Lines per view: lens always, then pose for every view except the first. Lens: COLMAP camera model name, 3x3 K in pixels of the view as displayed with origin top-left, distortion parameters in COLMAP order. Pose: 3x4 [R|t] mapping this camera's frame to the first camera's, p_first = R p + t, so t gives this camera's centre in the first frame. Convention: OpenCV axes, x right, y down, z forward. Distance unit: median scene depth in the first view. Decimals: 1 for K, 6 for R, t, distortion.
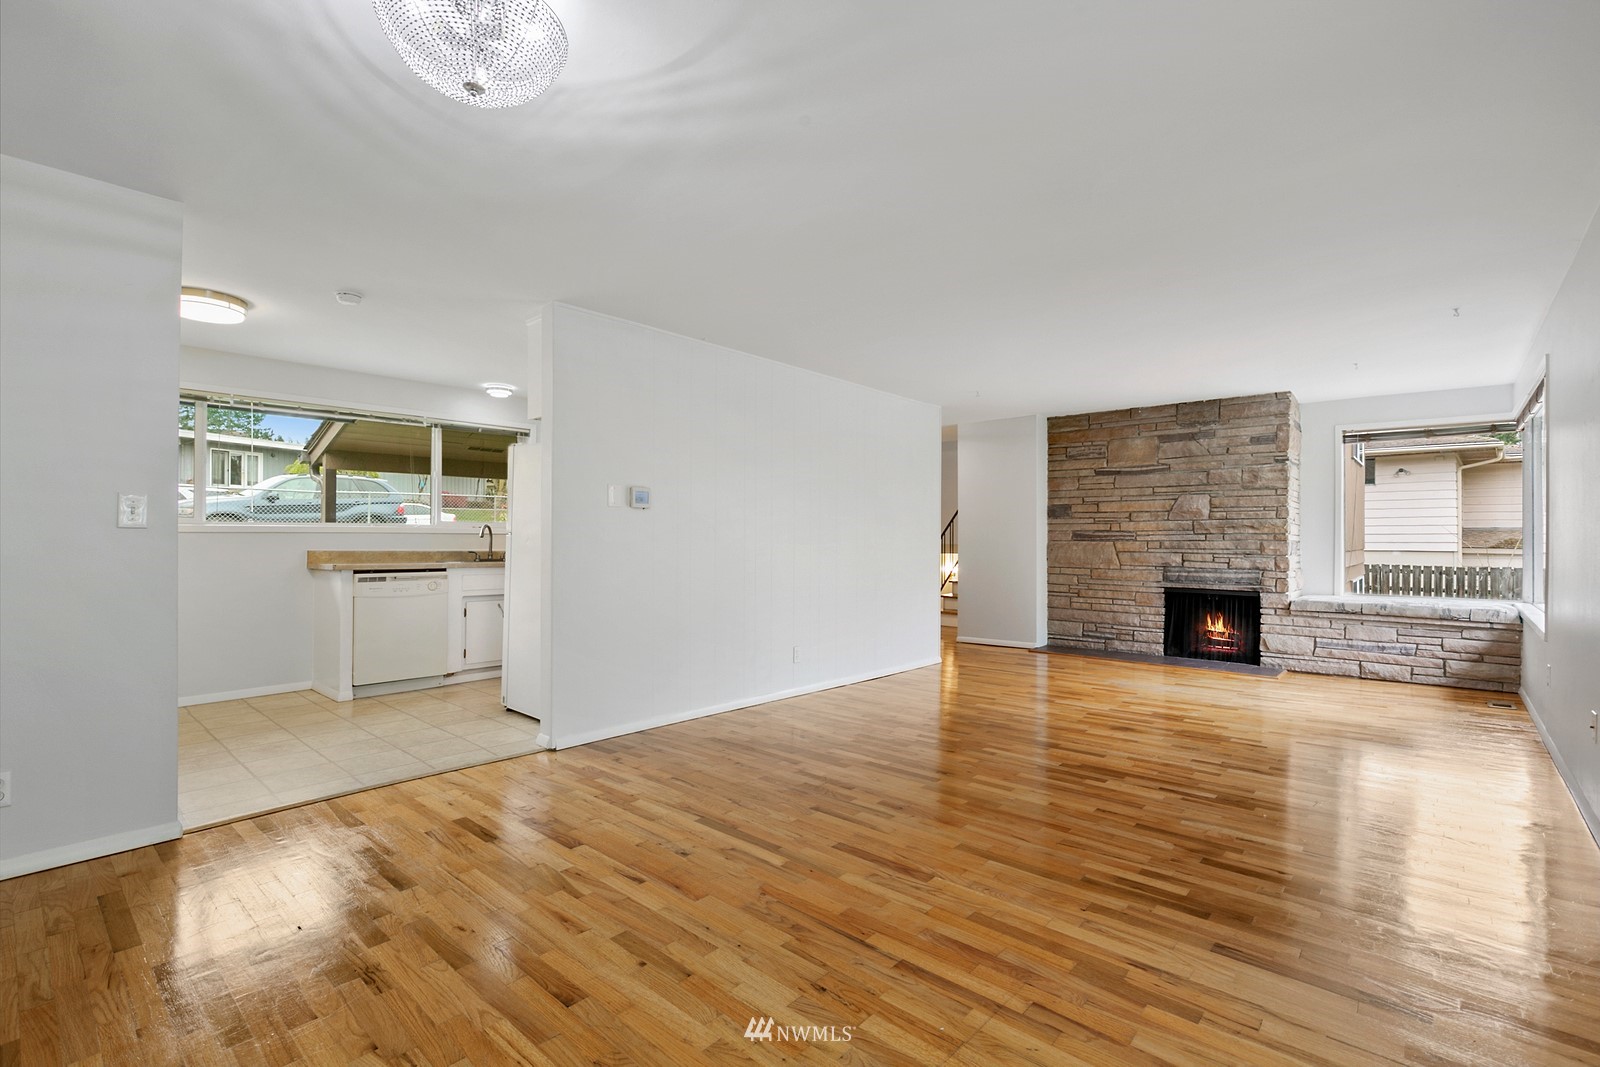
lens RADIAL K [[722.5, 0, 801.1], [0, 722.5, 537.0], [0, 0, 1]] dist [-0.007462, 0.000828]
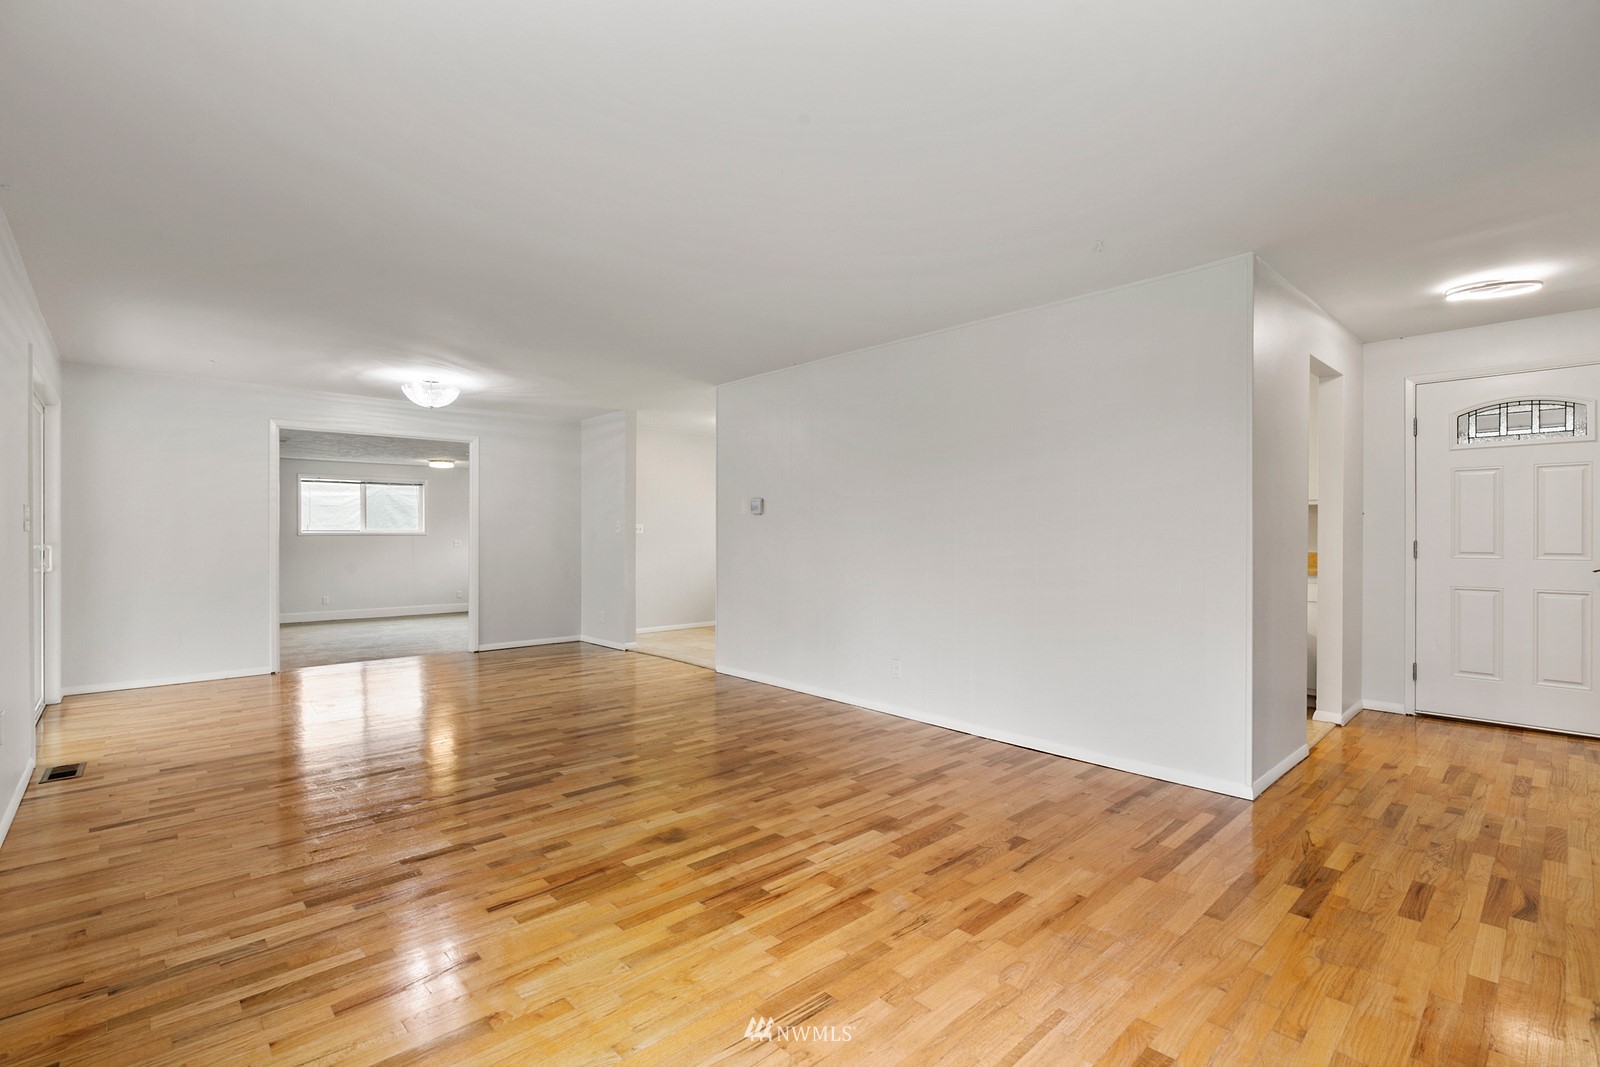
lens RADIAL K [[722.5, 0, 801.1], [0, 722.5, 537.0], [0, 0, 1]] dist [-0.007462, 0.000828]
pose [[-0.094678, -0.004540, -0.995498, 1.249573], [-0.001330, 0.999989, -0.004434, 0.007426], [0.995507, 0.000905, -0.094683, 1.374528]]
